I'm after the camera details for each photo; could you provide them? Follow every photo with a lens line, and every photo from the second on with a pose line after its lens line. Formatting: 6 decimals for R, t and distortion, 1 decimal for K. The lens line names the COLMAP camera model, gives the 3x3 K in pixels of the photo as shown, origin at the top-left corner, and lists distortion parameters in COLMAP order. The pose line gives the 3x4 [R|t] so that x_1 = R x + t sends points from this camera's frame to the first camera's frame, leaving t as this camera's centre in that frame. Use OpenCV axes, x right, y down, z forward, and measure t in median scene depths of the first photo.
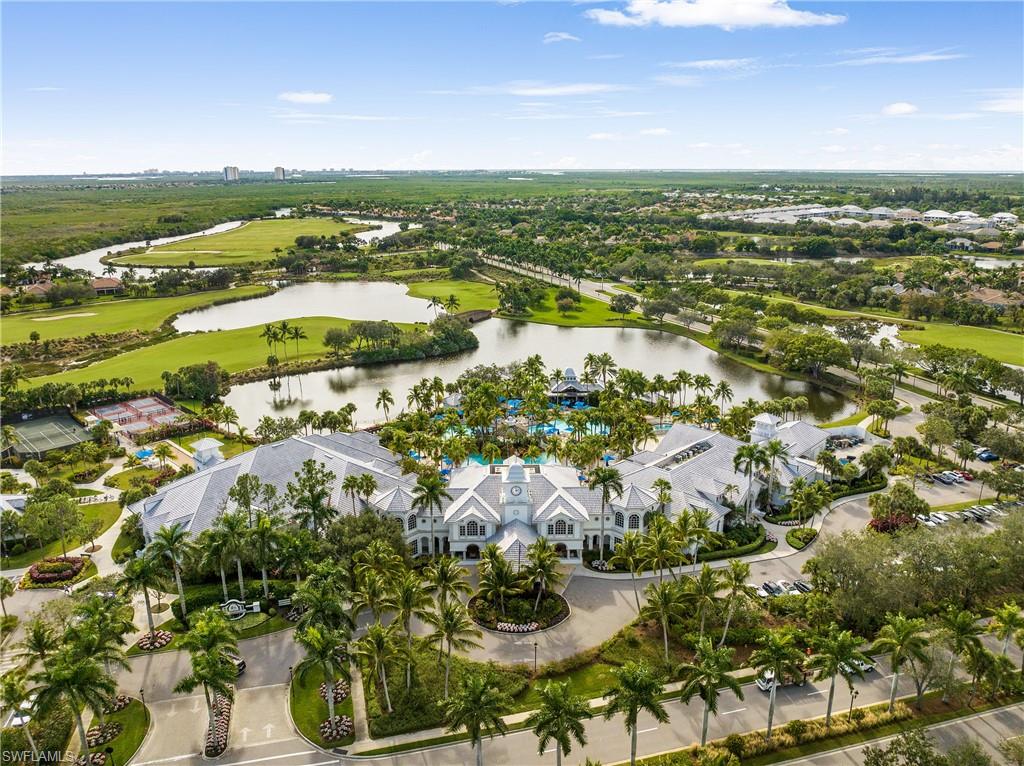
lens RADIAL K [[717.0, 0, 512.0], [0, 717.0, 383.0], [0, 0, 1]] dist [-0.062178, 0.028256]
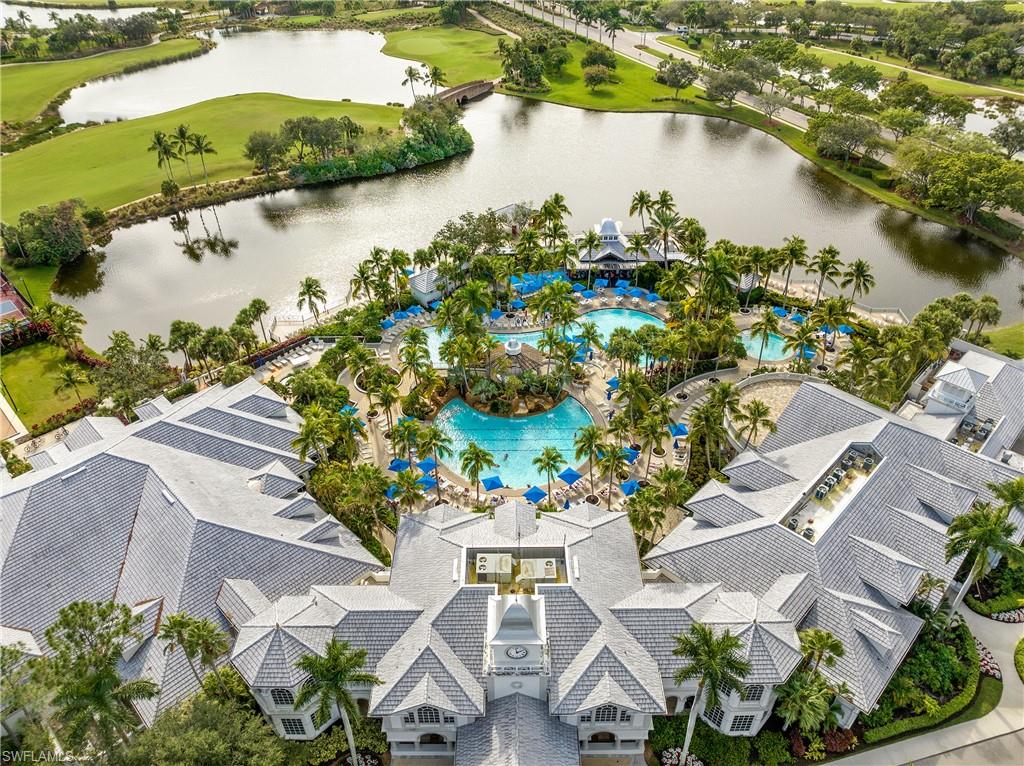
lens RADIAL K [[717.0, 0, 512.0], [0, 717.0, 383.0], [0, 0, 1]] dist [-0.062178, 0.028256]
pose [[0.999859, 0.005401, -0.015887, 0.003559], [0.000457, 0.937668, 0.347533, -0.071430], [0.016773, -0.347491, 0.937533, 0.239677]]
